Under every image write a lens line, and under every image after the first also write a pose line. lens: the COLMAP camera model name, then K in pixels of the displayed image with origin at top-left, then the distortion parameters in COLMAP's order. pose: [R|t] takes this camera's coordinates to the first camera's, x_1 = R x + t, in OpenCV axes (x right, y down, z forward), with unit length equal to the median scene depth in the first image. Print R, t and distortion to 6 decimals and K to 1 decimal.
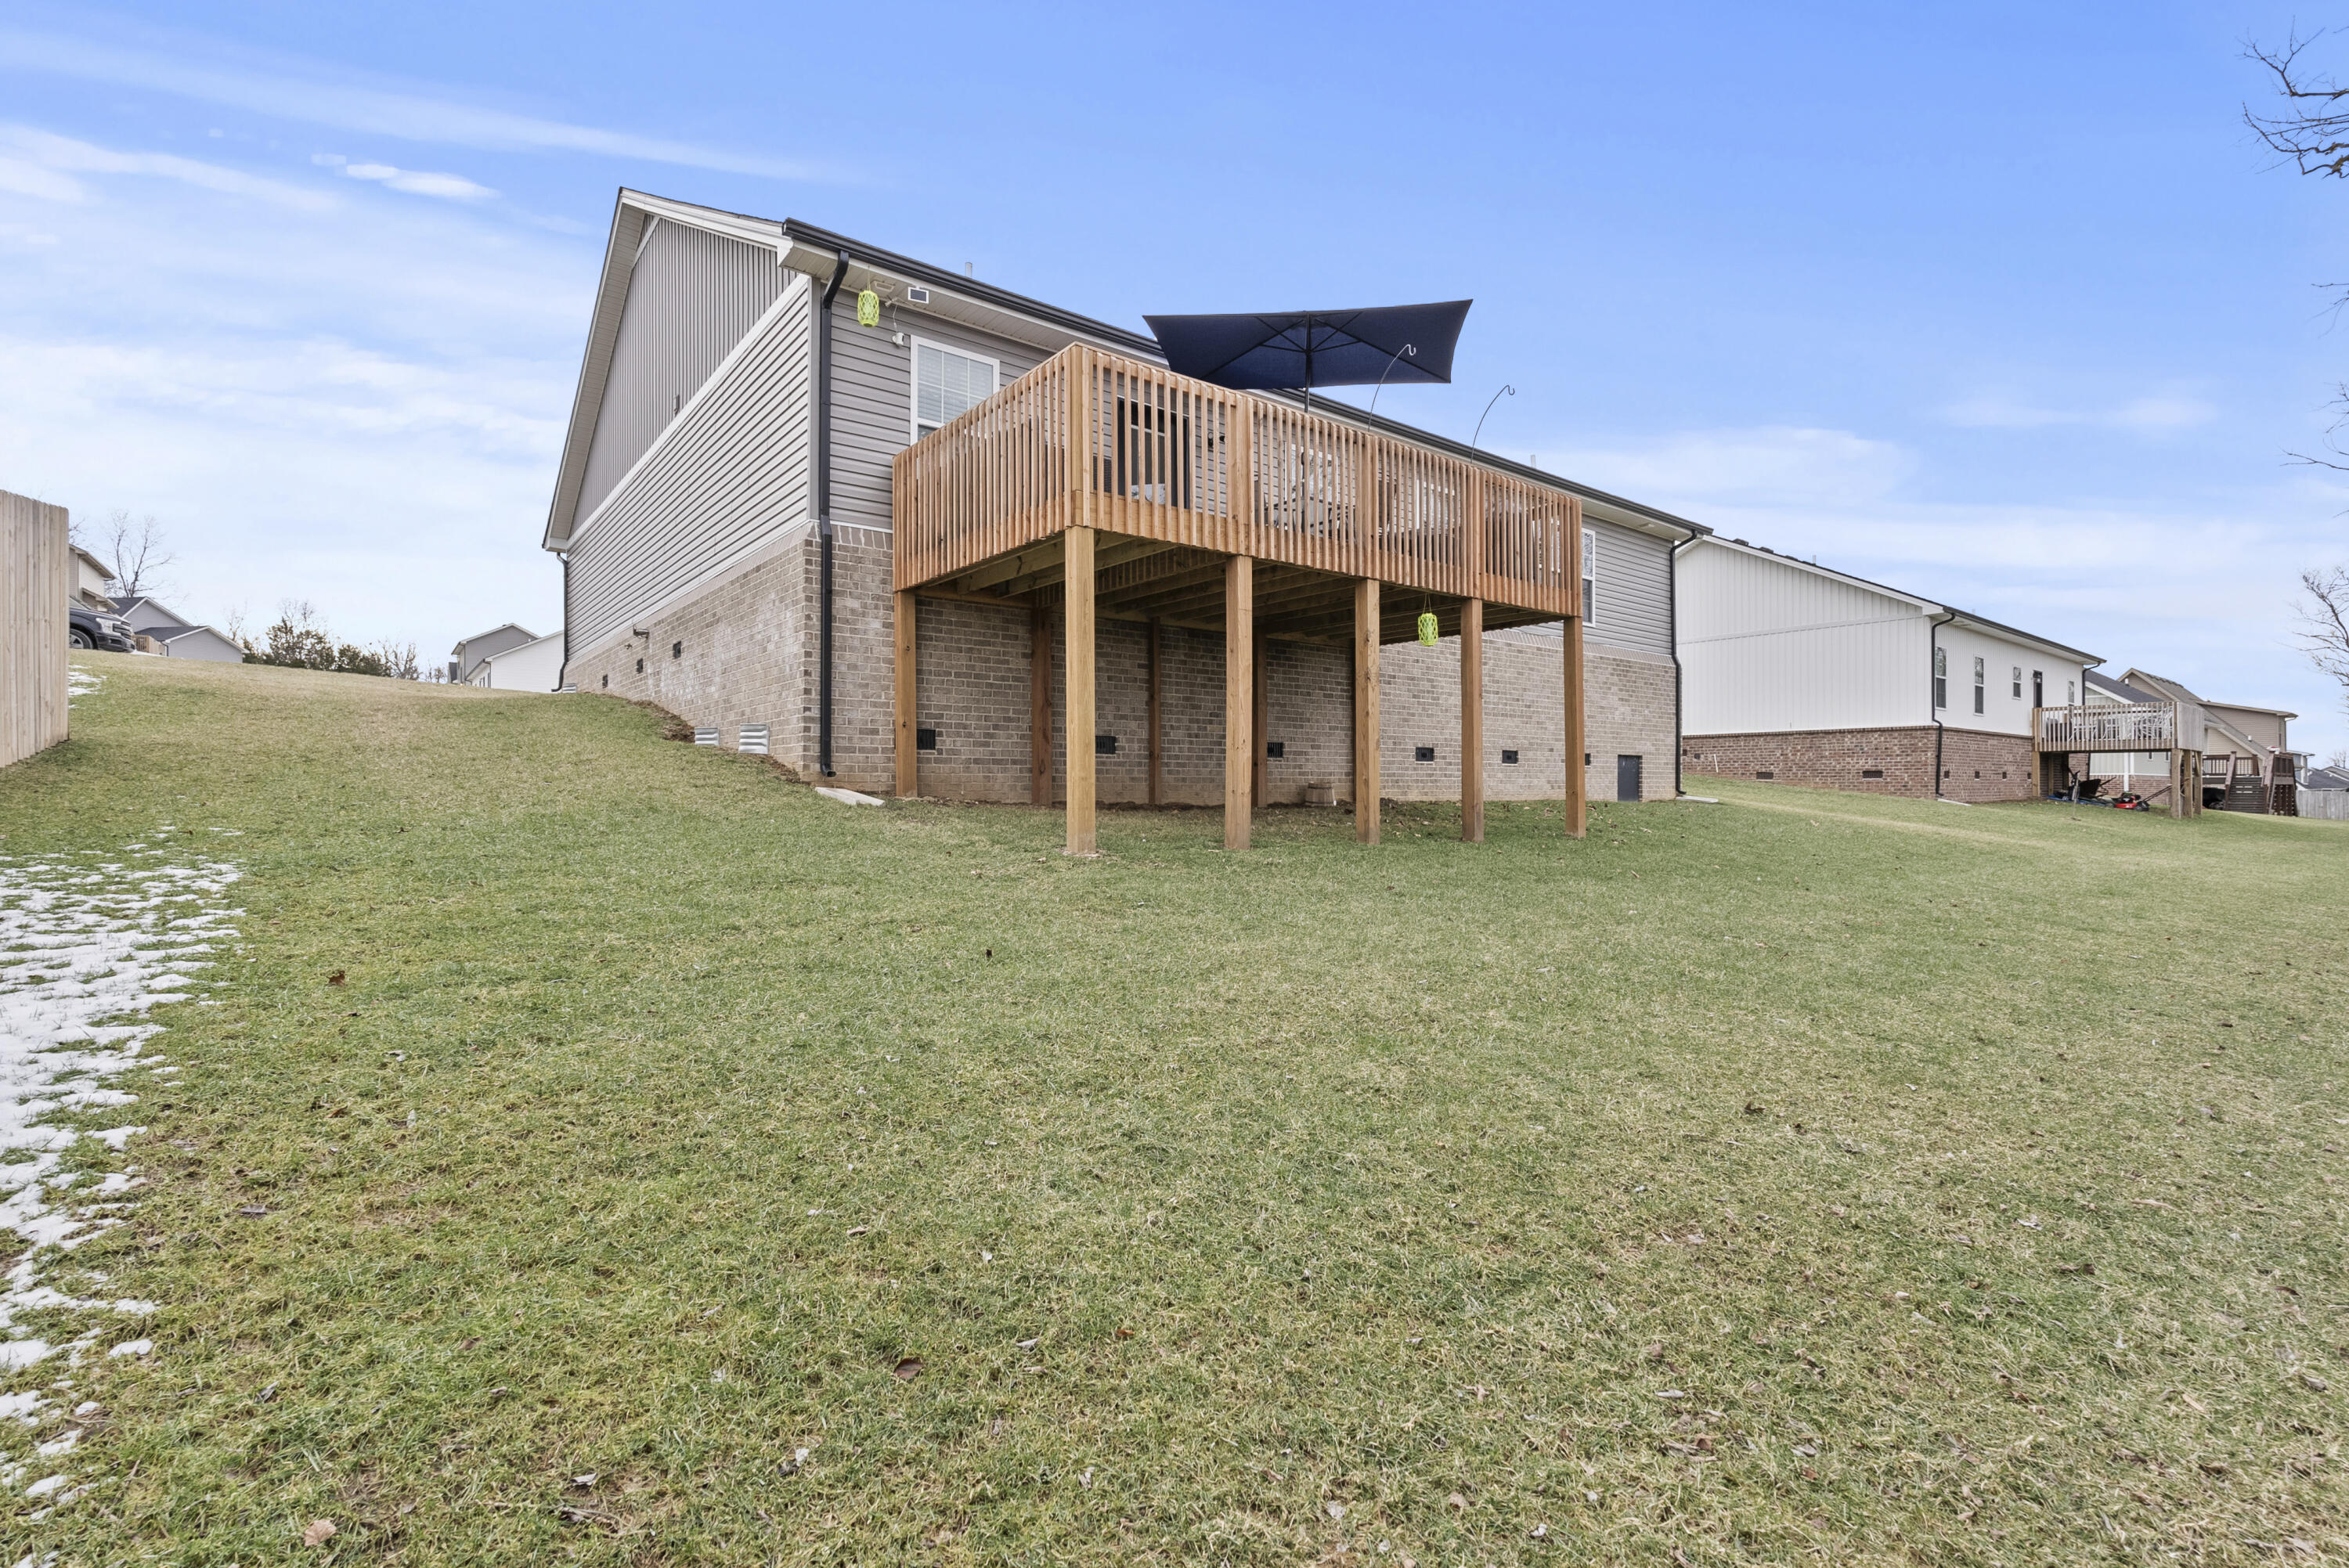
lens RADIAL K [[1044.1, 0, 1172.0], [0, 1044.1, 782.5], [0, 0, 1]] dist [-0.000583, 0.000062]
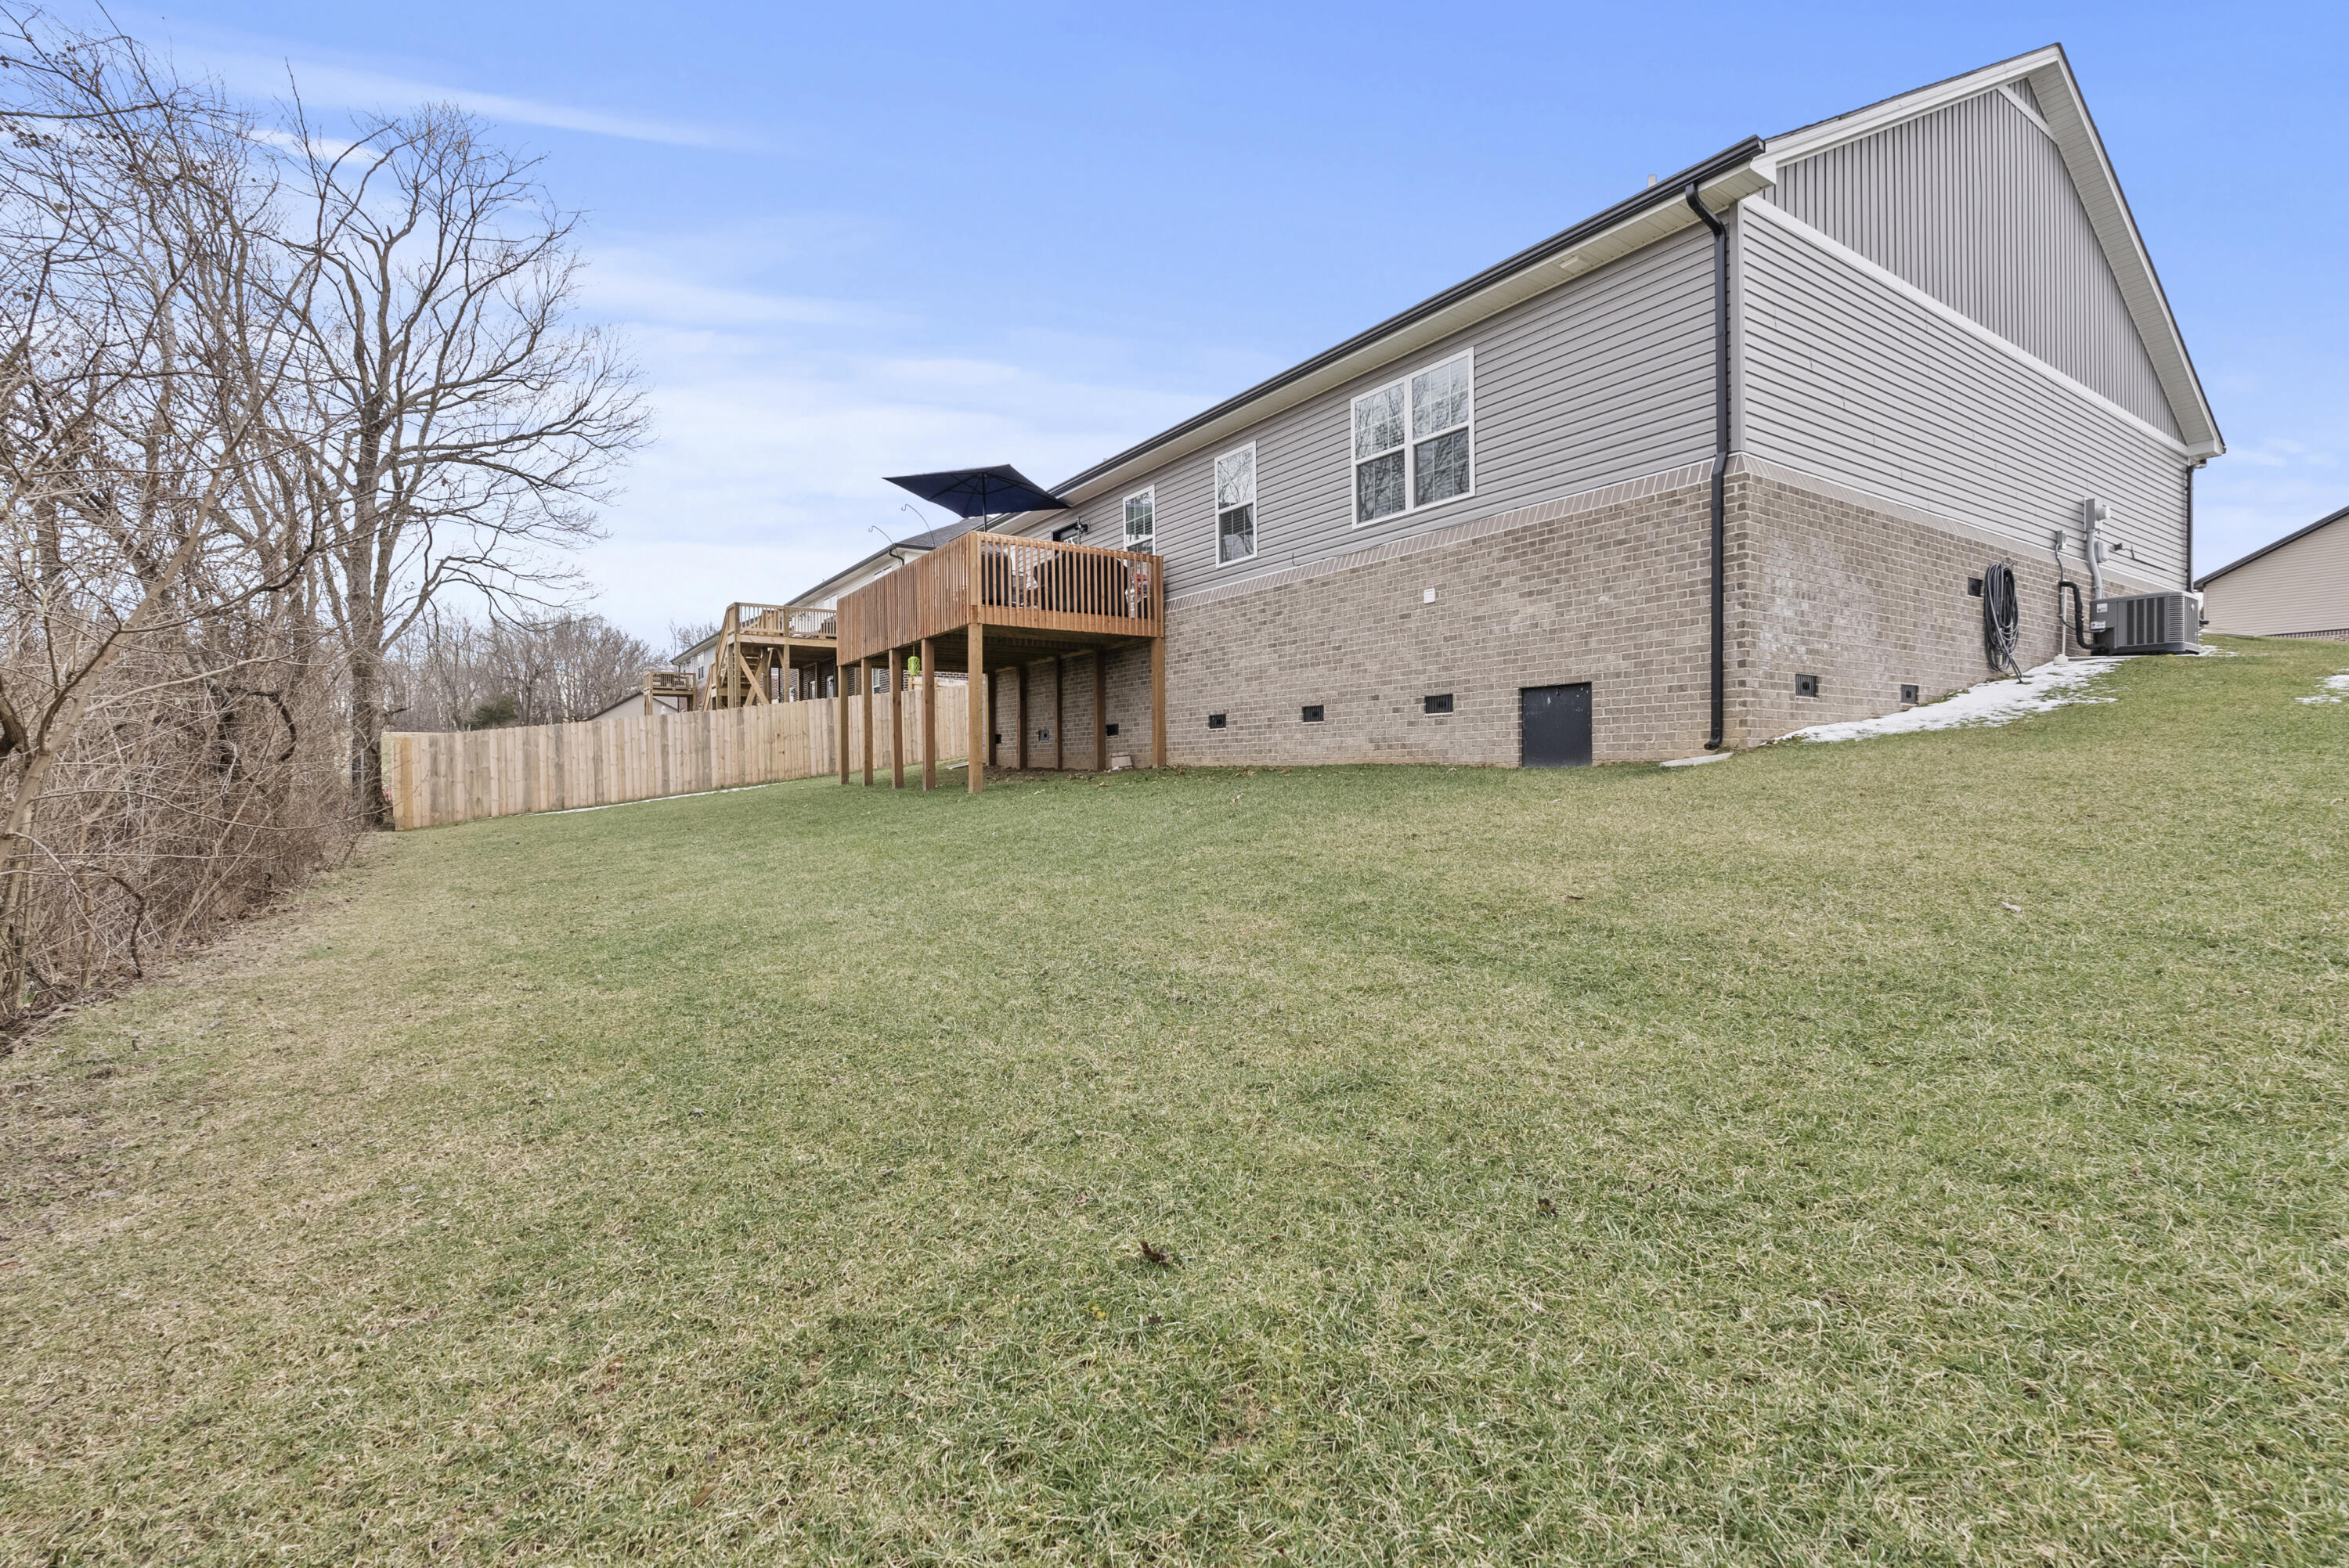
lens RADIAL K [[1044.1, 0, 1172.1], [0, 1044.1, 778.9], [0, 0, 1]] dist [-0.000583, 0.000062]
pose [[-0.068828, 0.018645, -0.997454, 1.179568], [0.033224, 0.999314, 0.016387, 0.010814], [0.997075, -0.032012, -0.069400, 0.942973]]
